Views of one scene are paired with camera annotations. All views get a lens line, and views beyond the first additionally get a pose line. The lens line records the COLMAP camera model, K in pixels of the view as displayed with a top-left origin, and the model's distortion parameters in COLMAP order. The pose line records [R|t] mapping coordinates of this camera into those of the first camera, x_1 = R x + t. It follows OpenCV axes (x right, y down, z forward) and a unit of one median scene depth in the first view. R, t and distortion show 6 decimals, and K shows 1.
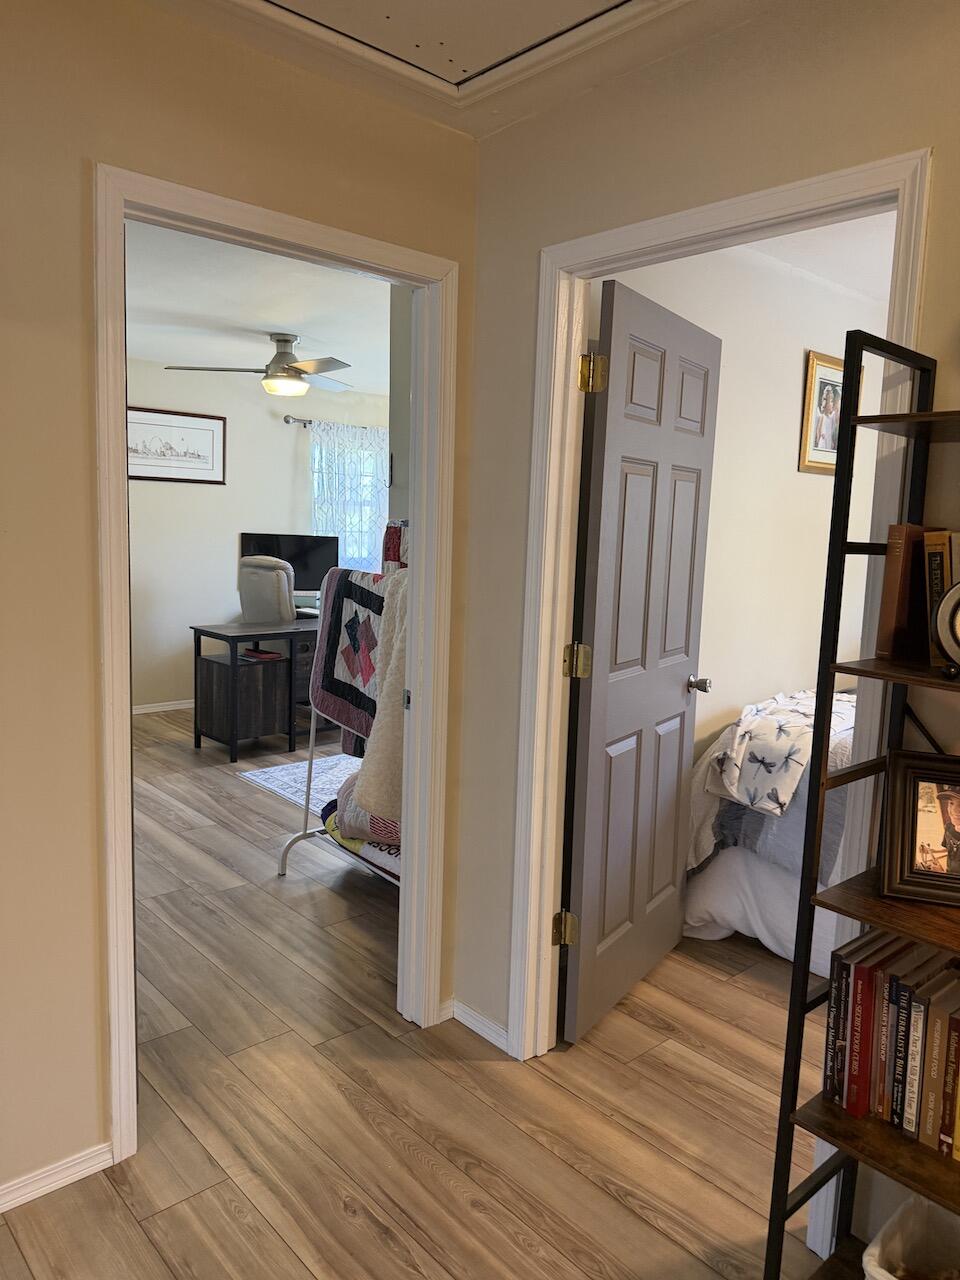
lens RADIAL K [[902.3, 0, 480.0], [0, 902.3, 640.0], [0, 0, 1]] dist [0.164432, -0.328670]
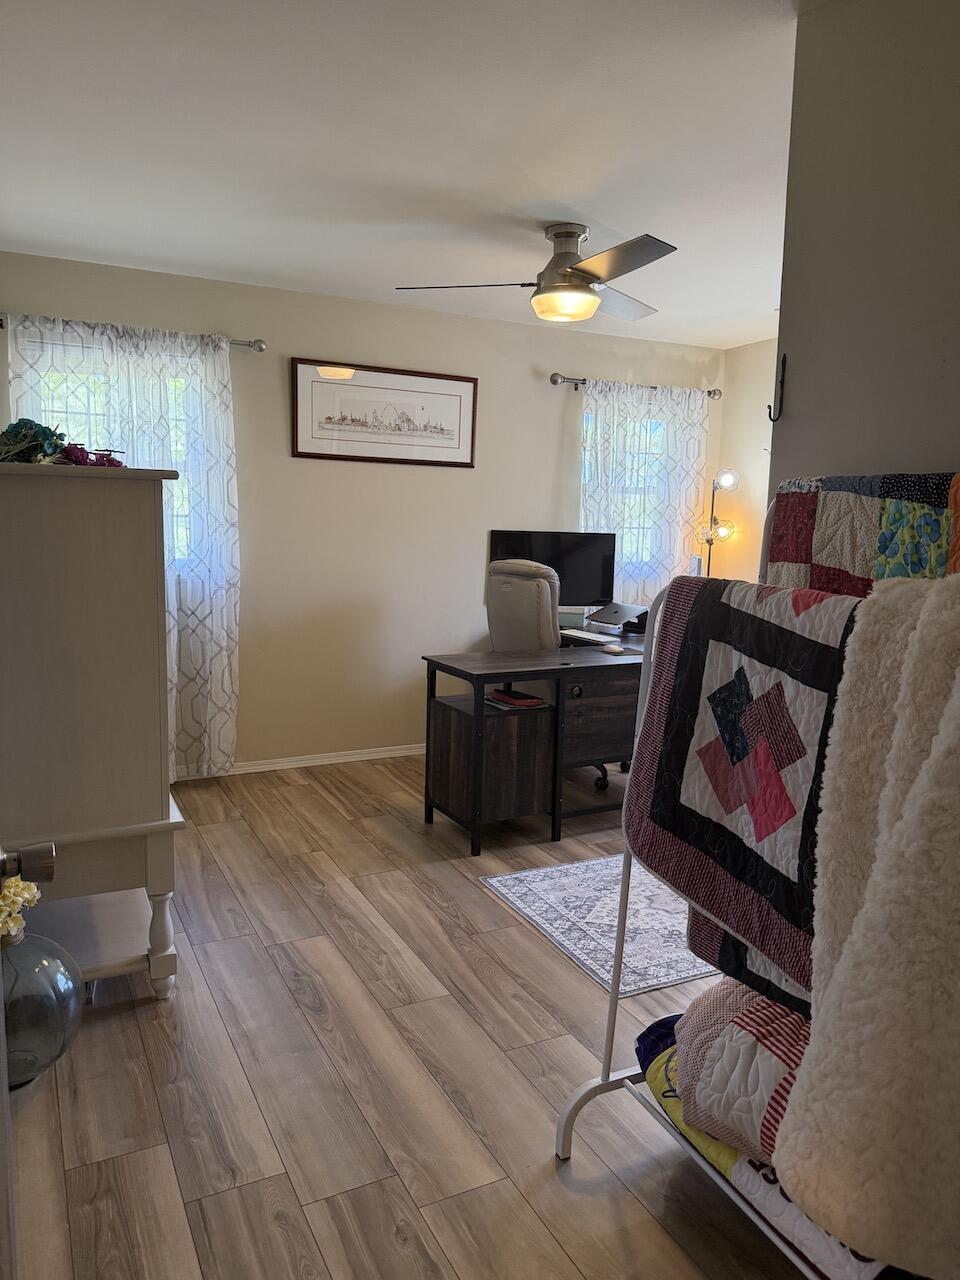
lens RADIAL K [[902.3, 0, 480.0], [0, 902.3, 640.0], [0, 0, 1]] dist [0.164432, -0.328670]
pose [[0.966583, 0.022268, -0.255386, -0.095767], [-0.024203, 0.999697, -0.004435, -0.027361], [0.255210, 0.010468, 0.966829, 0.338302]]
